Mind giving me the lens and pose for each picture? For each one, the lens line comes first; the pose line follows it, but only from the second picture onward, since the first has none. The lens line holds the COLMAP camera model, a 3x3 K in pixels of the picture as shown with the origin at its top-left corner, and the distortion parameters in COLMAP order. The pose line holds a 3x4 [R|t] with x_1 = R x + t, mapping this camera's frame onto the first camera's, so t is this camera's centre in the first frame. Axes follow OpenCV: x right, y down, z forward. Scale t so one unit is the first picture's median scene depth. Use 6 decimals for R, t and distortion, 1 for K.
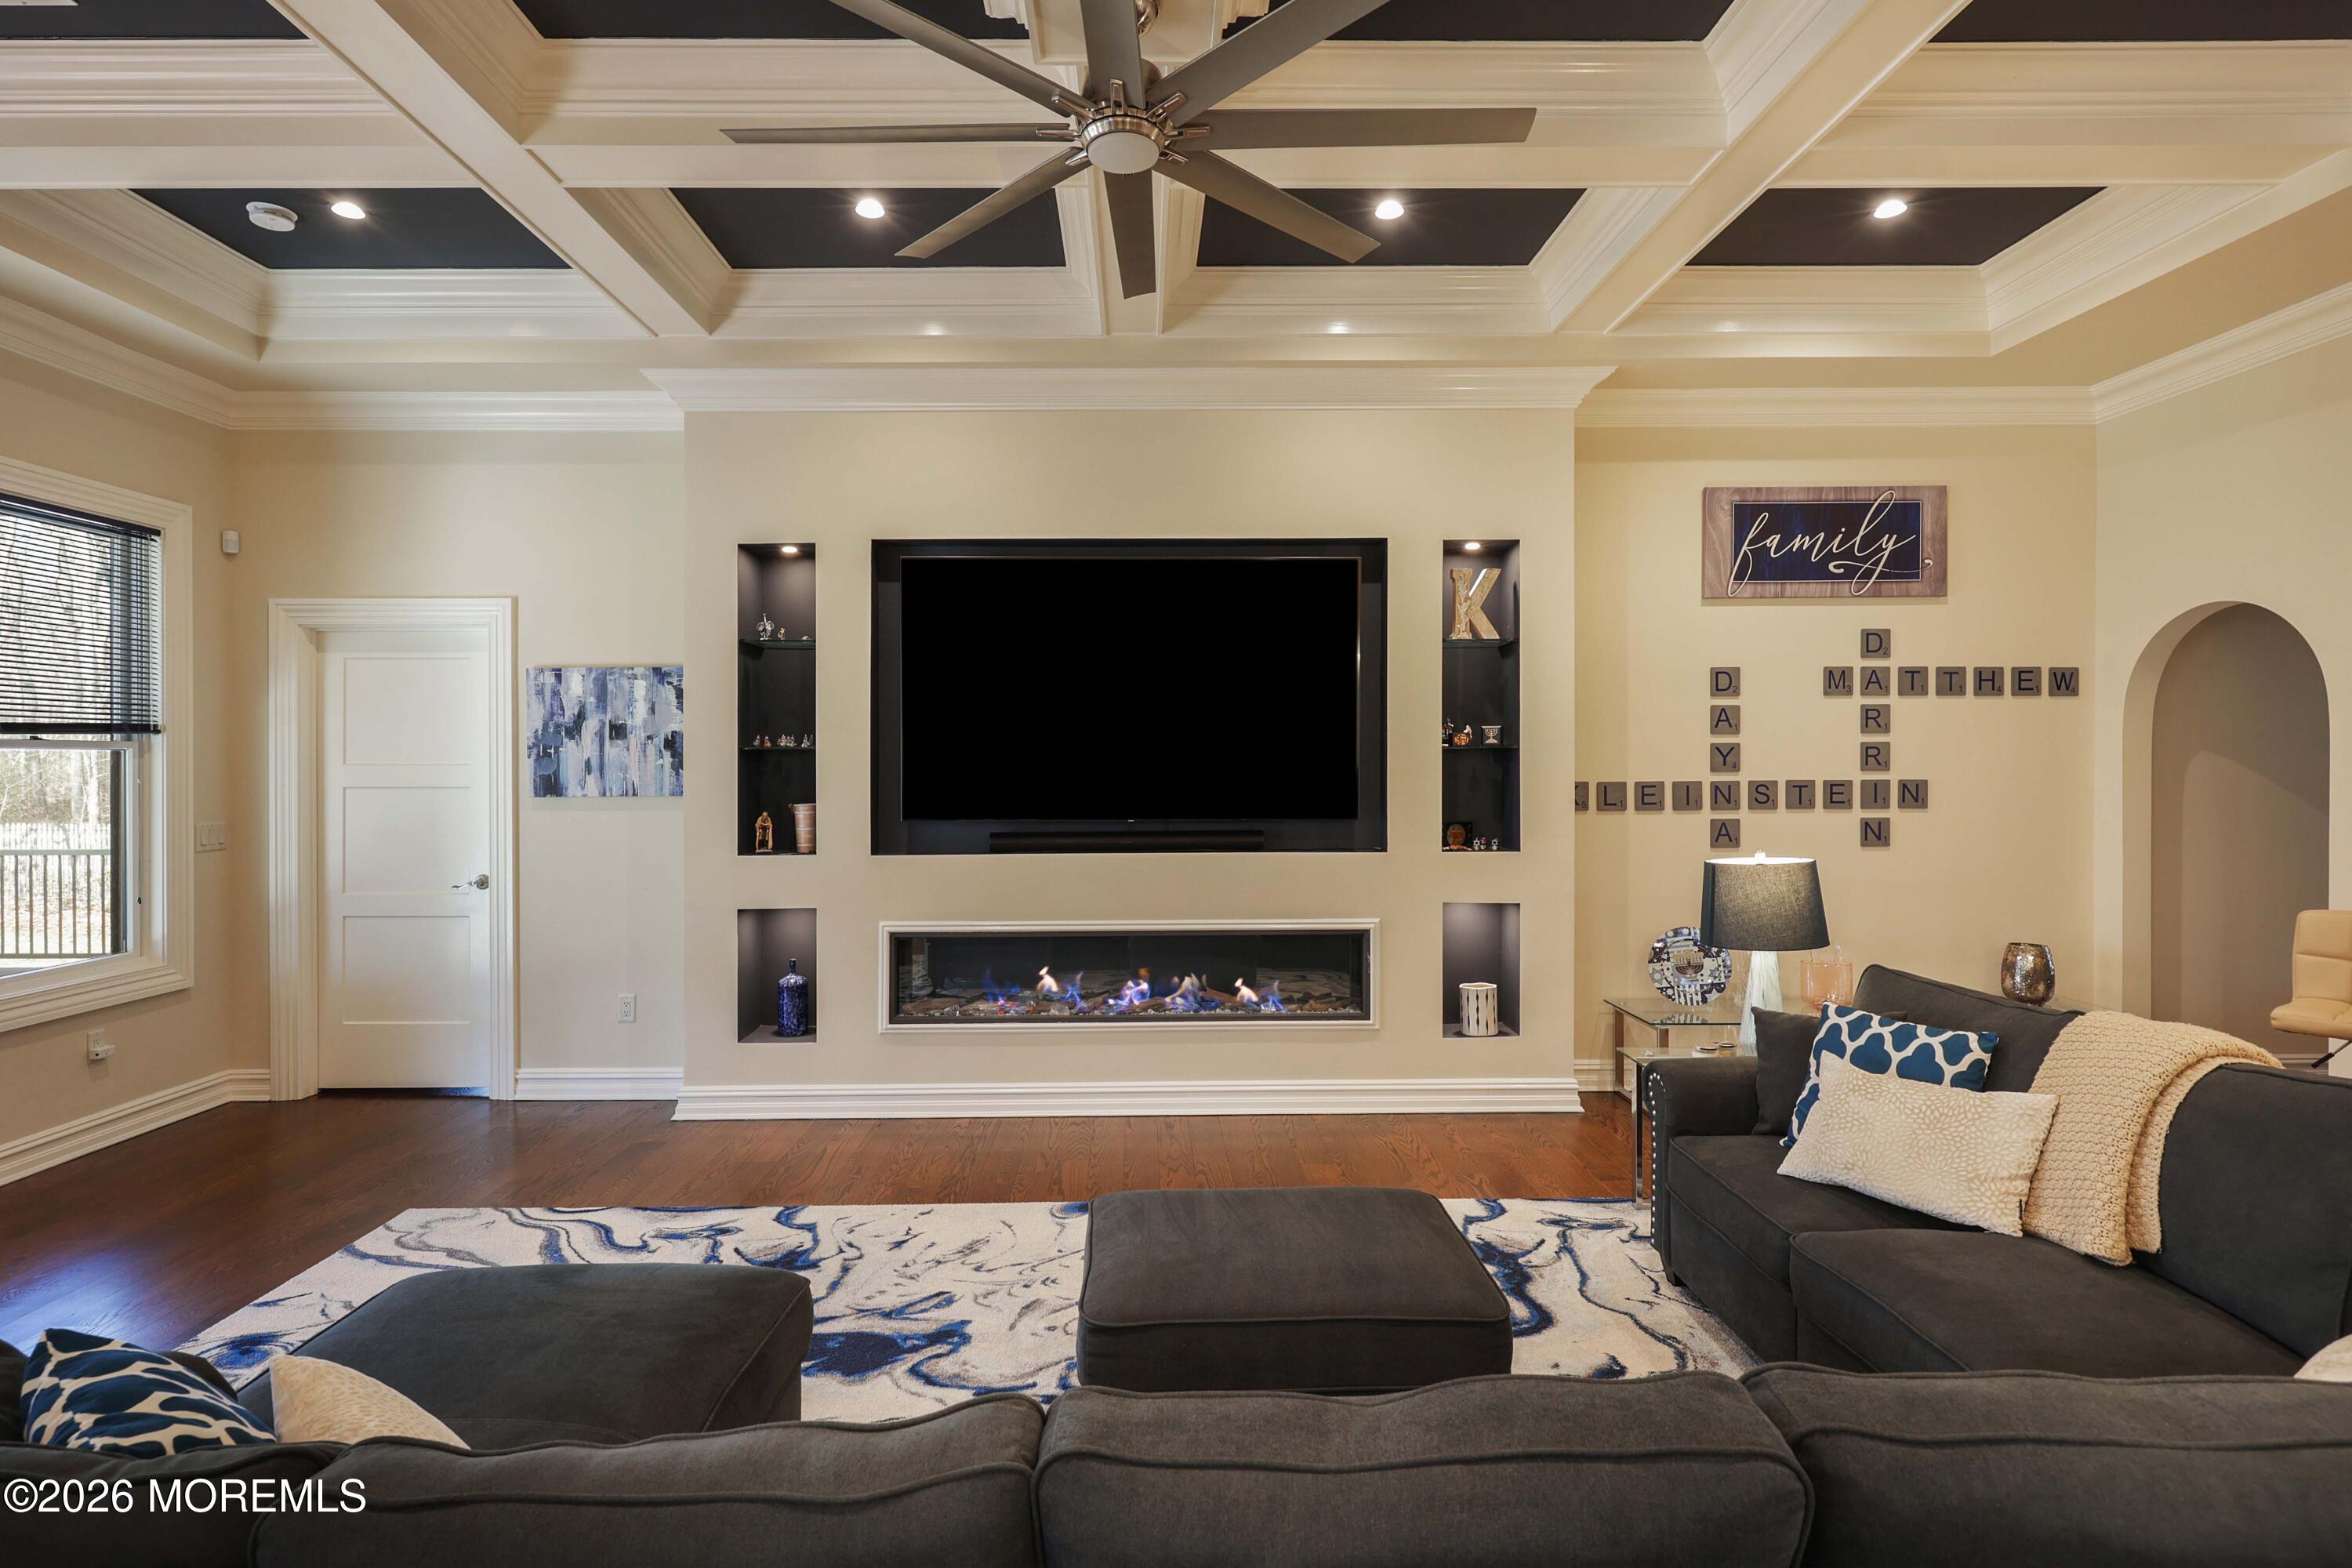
lens RADIAL K [[1218.9, 0, 1158.3], [0, 1218.9, 771.6], [0, 0, 1]] dist [-0.001801, 0.000511]
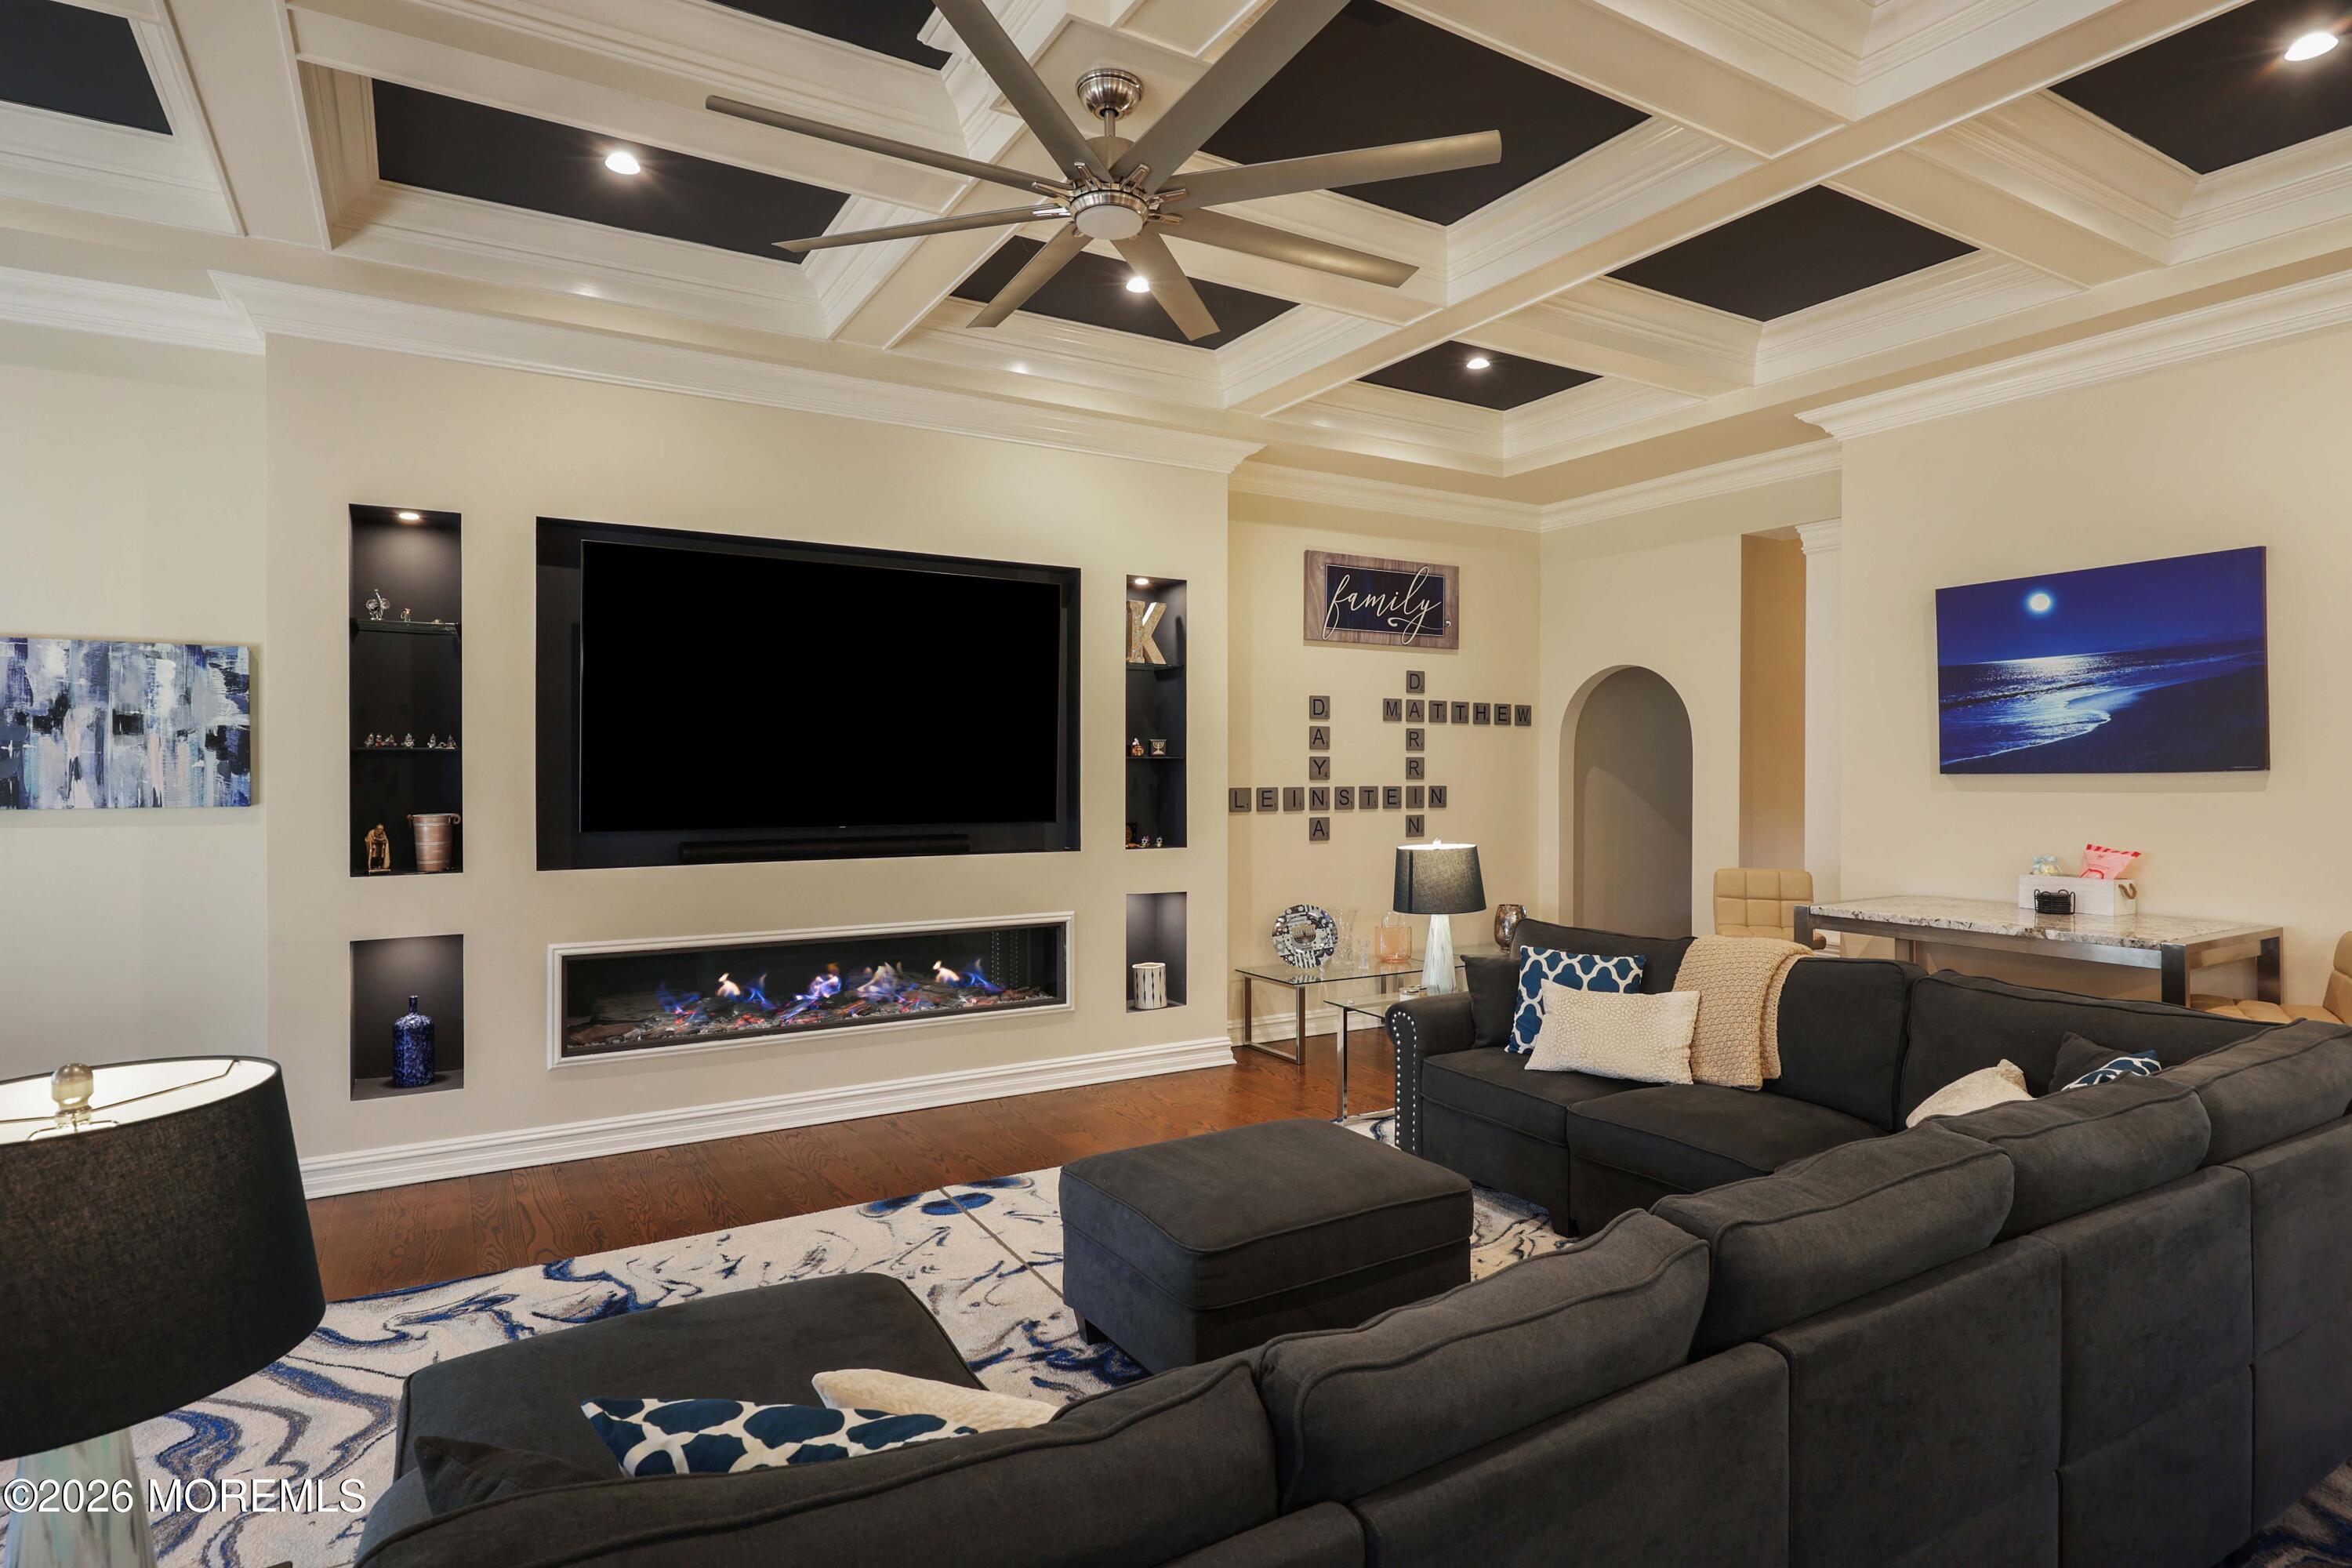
lens RADIAL K [[1218.9, 0, 1138.0], [0, 1218.9, 782.5], [0, 0, 1]] dist [-0.001801, 0.000511]
pose [[0.868972, 0.001364, 0.494859, -0.316645], [-0.002529, 0.999995, 0.001685, 0.001367], [-0.494855, -0.002715, 0.868972, 0.008279]]
